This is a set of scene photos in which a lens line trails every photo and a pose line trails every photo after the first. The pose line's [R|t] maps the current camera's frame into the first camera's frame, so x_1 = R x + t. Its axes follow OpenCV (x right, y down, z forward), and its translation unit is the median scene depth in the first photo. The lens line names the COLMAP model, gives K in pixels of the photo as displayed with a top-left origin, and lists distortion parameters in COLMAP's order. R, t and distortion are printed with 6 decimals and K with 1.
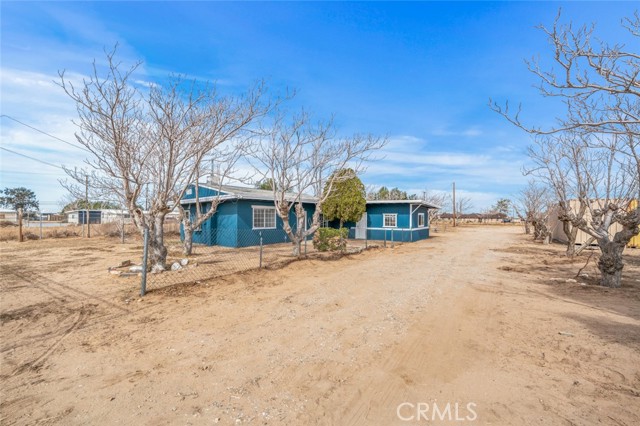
lens RADIAL K [[283.0, 0, 320.0], [0, 283.0, 213.0], [0, 0, 1]] dist [0.000890, 0.000087]
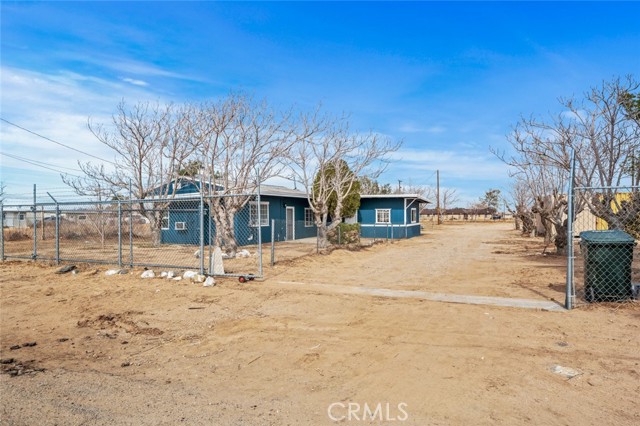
lens RADIAL K [[420.7, 0, 320.0], [0, 420.7, 213.0], [0, 0, 1]] dist [-0.001729, -0.000418]
pose [[0.982600, -0.009673, 0.185484, -0.213325], [0.007930, 0.999917, 0.010137, 0.000211], [-0.185567, -0.008489, 0.982595, -0.317692]]
